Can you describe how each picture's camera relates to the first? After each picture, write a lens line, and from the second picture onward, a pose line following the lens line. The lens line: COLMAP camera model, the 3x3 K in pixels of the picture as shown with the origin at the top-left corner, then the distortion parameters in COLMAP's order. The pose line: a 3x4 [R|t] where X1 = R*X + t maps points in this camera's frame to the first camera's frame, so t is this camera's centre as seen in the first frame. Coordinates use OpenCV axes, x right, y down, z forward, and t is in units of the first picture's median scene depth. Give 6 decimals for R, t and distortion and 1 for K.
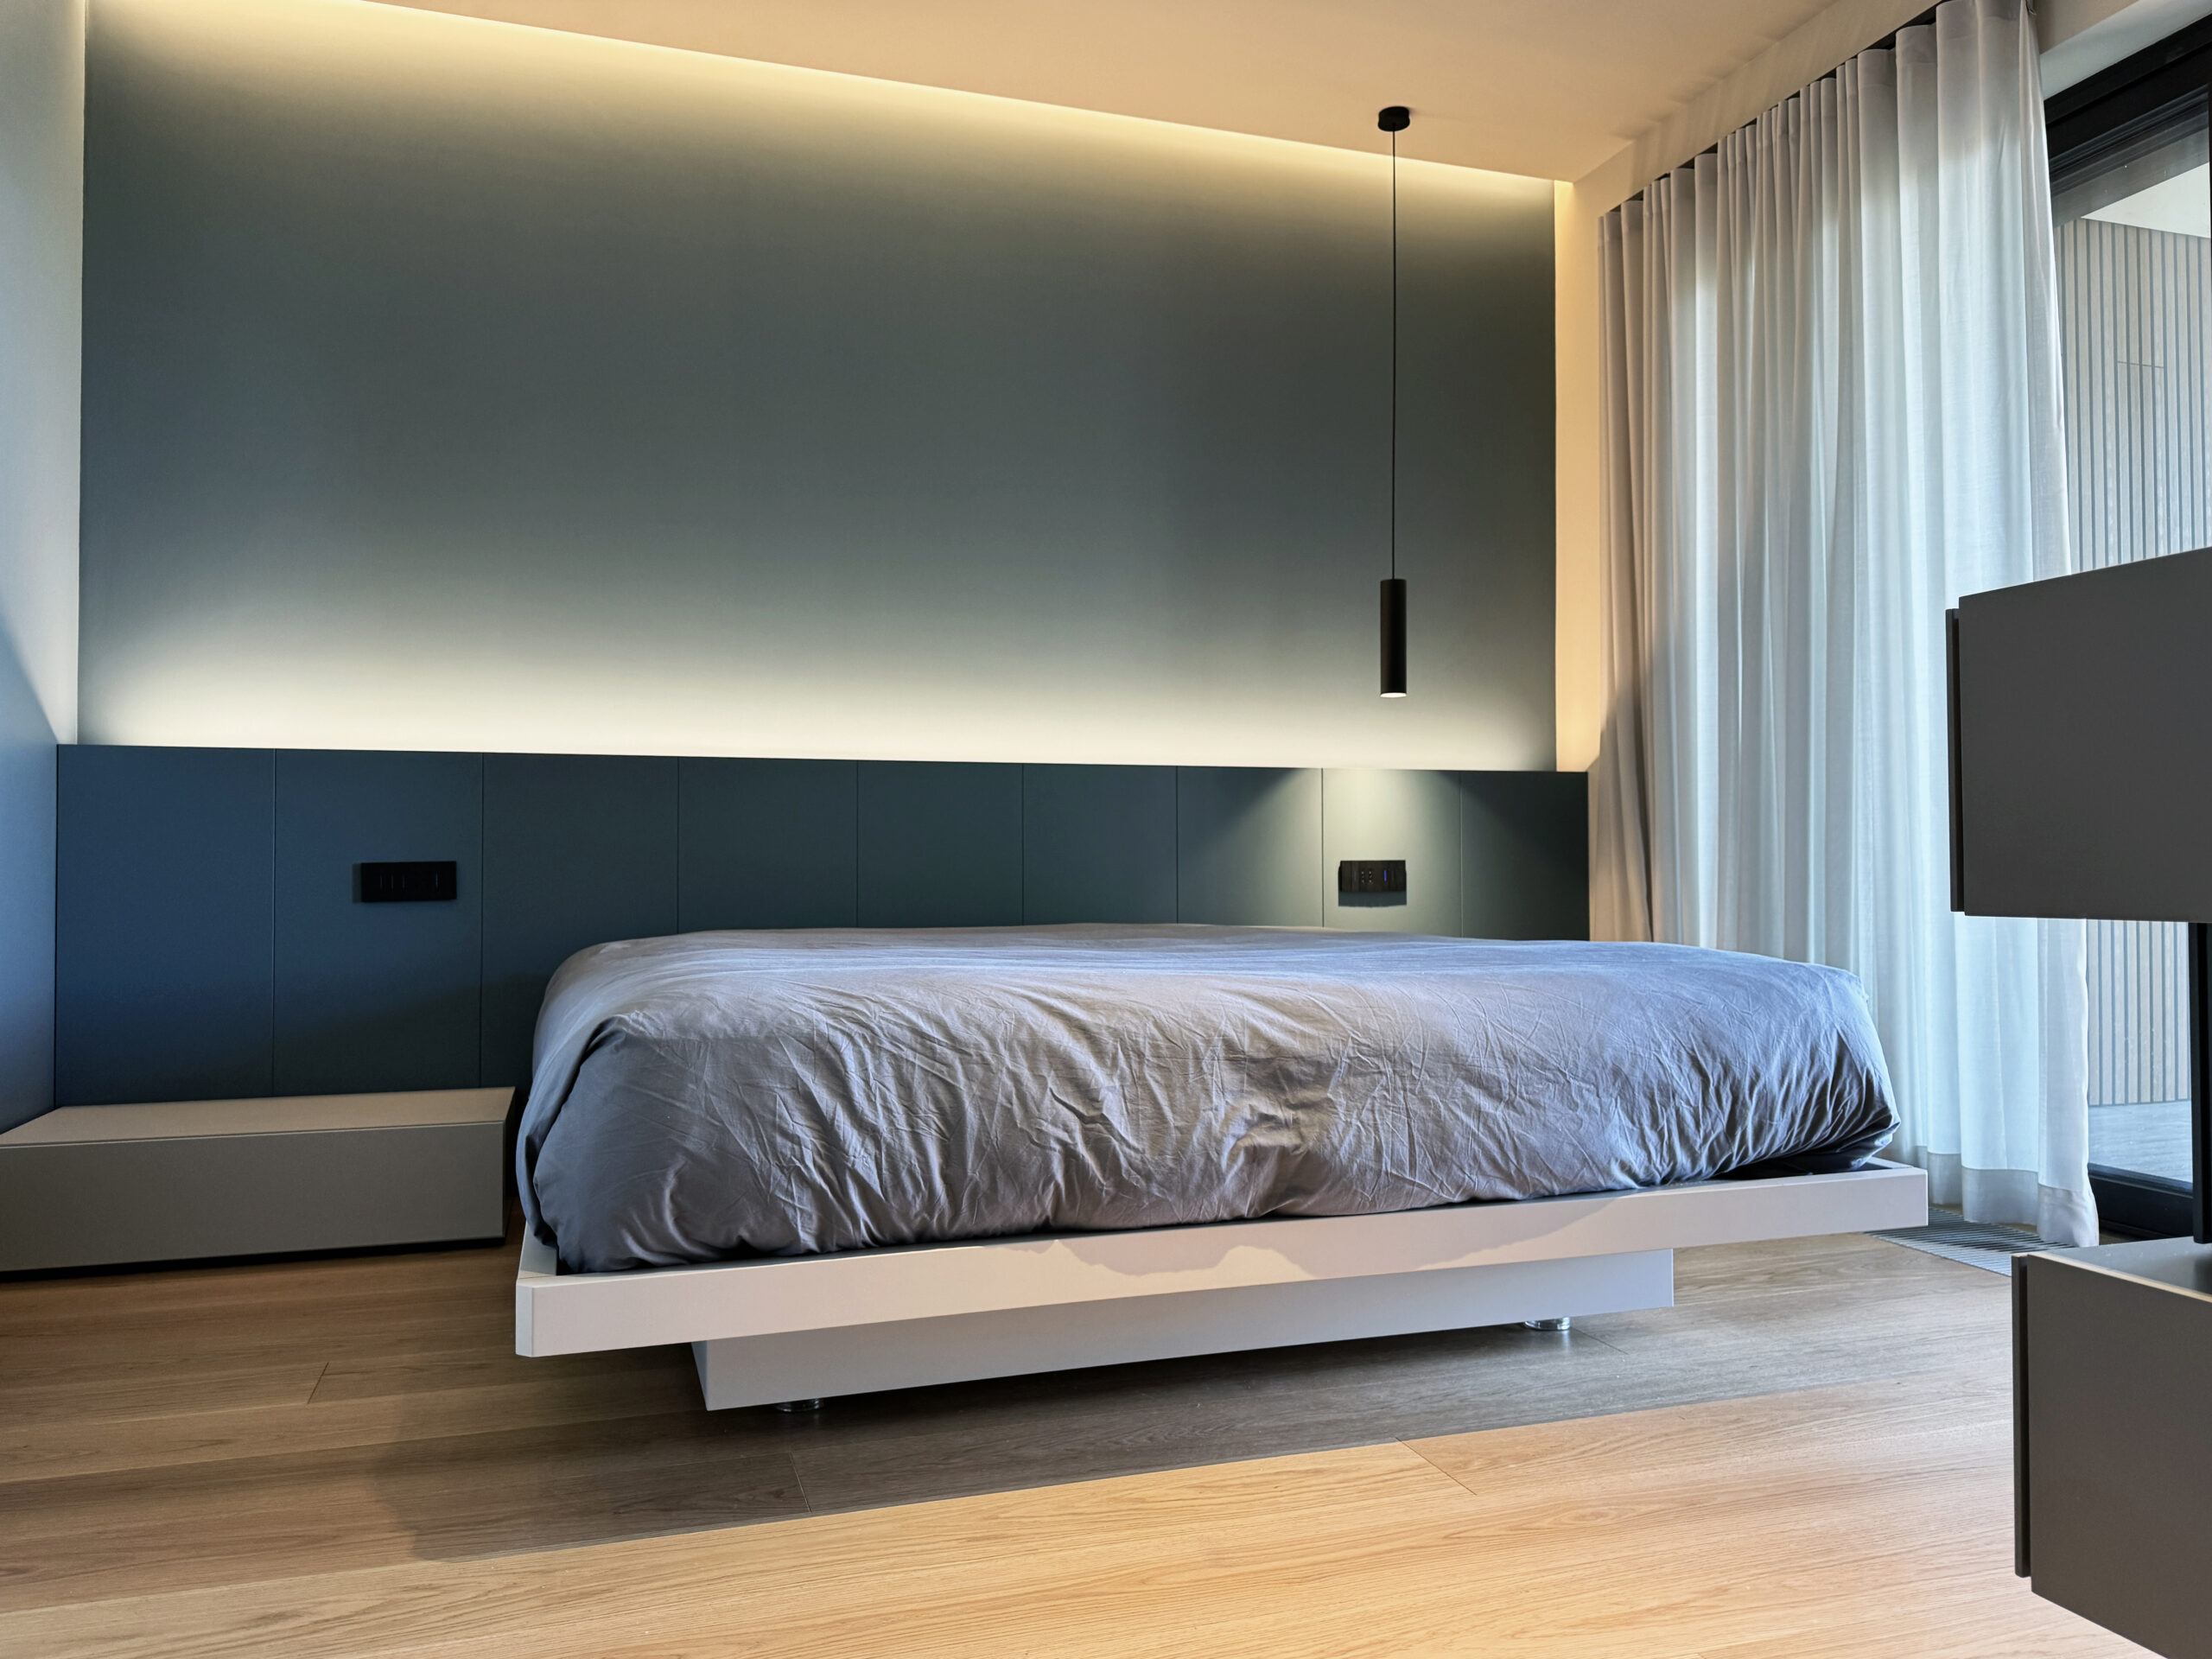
lens RADIAL K [[1541.9, 0, 1106.0], [0, 1541.9, 829.5], [0, 0, 1]] dist [0.091637, -0.138086]
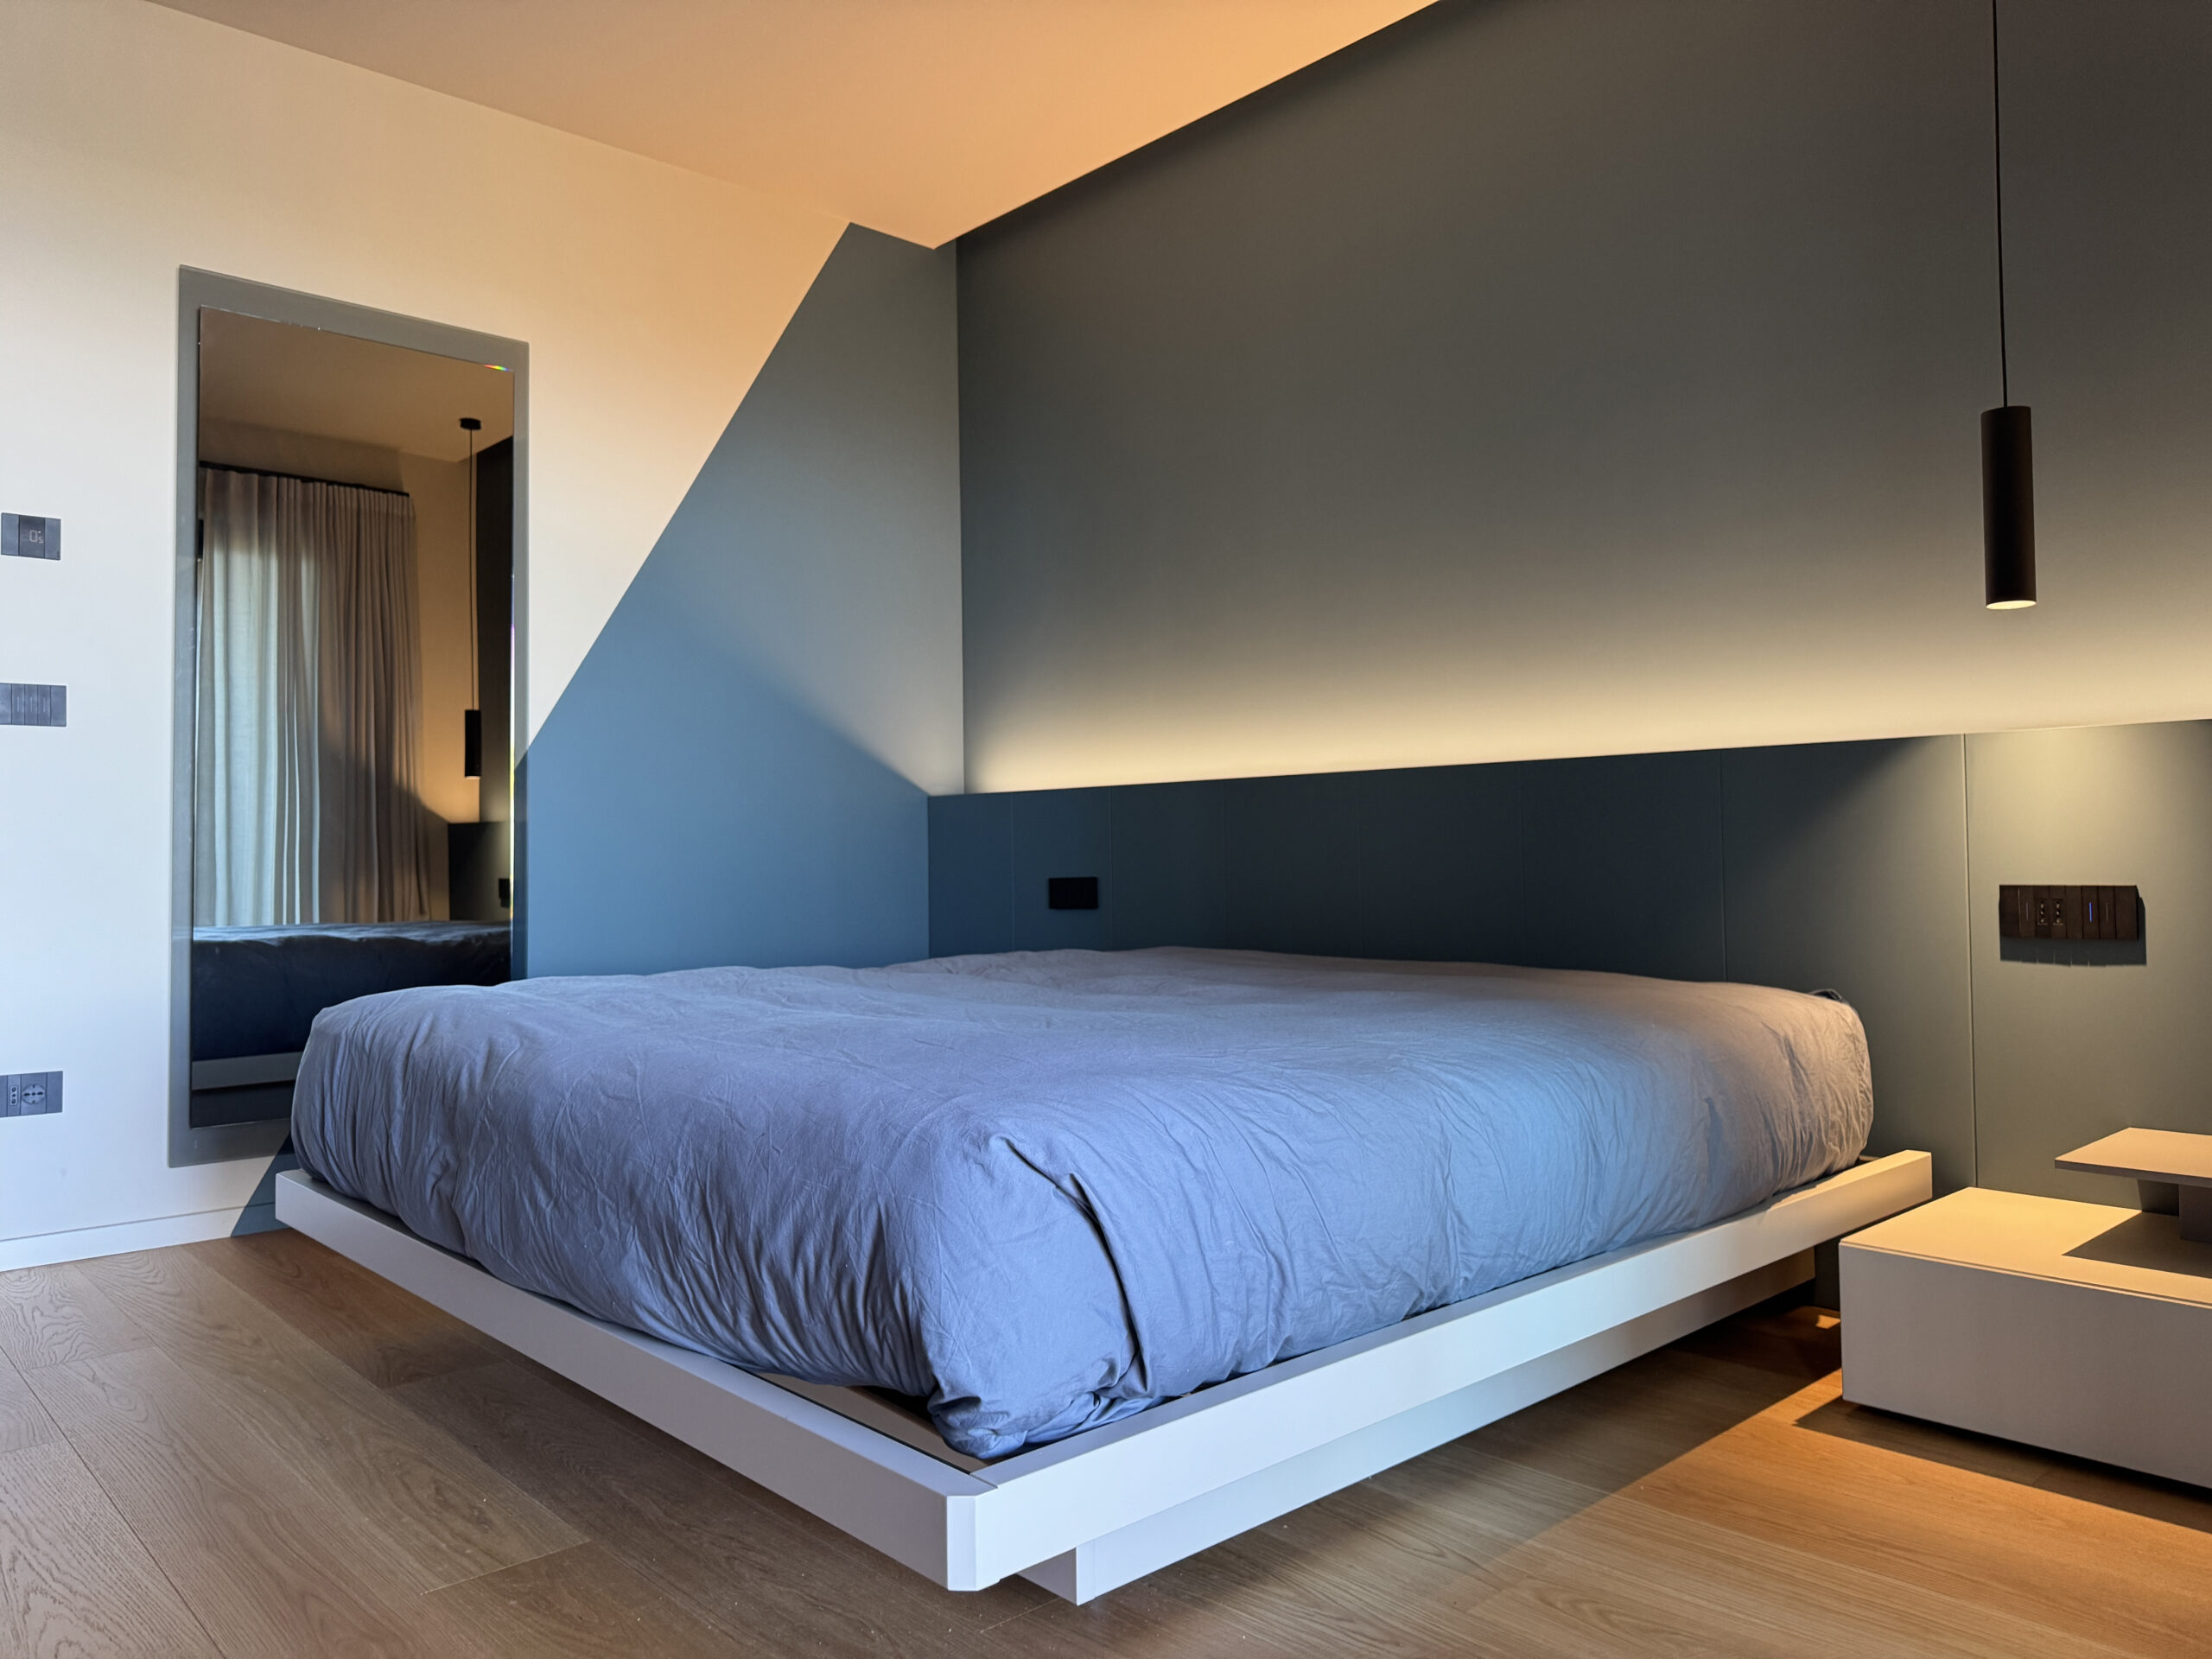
lens RADIAL K [[1541.9, 0, 1106.0], [0, 1541.9, 829.5], [0, 0, 1]] dist [0.091637, -0.138086]
pose [[0.429451, -0.017576, -0.902919, 1.092471], [0.029936, 0.999538, -0.005218, -0.017891], [0.902594, -0.024789, 0.429779, 0.831674]]
